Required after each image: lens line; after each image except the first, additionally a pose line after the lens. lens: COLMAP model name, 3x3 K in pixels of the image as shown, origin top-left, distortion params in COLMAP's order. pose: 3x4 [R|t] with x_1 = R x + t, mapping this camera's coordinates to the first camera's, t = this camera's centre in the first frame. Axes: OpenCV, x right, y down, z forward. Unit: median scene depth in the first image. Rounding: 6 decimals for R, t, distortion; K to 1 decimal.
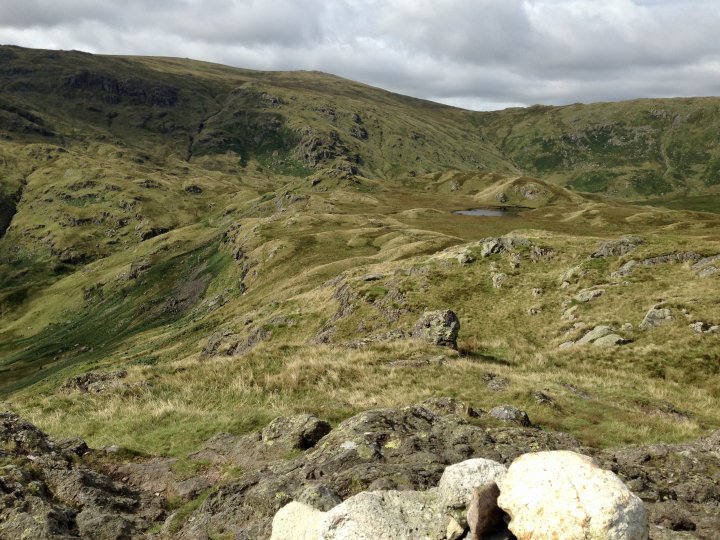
lens RADIAL K [[659.2, 0, 360.0], [0, 659.2, 270.0], [0, 0, 1]] dist [0.158258, -0.275740]
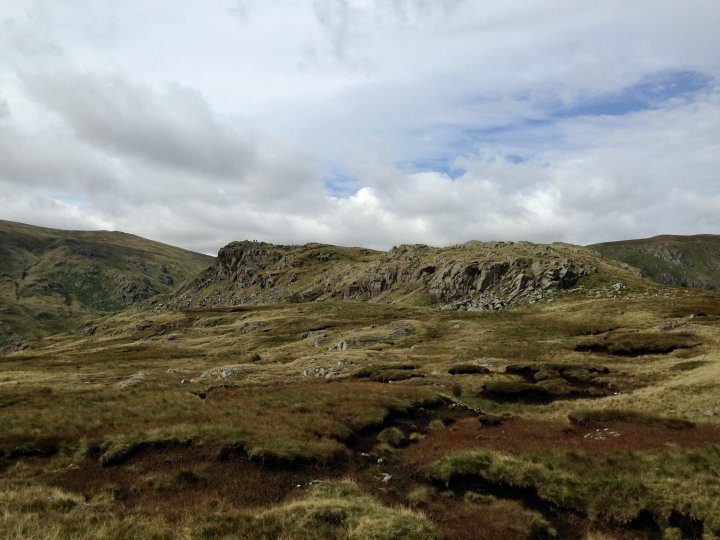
lens RADIAL K [[659.2, 0, 360.0], [0, 659.2, 270.0], [0, 0, 1]] dist [0.158258, -0.275740]
pose [[0.950519, 0.006778, 0.310592, -0.047572], [0.067067, 0.971710, -0.226453, 0.083013], [-0.303340, 0.236079, 0.923175, -0.264184]]
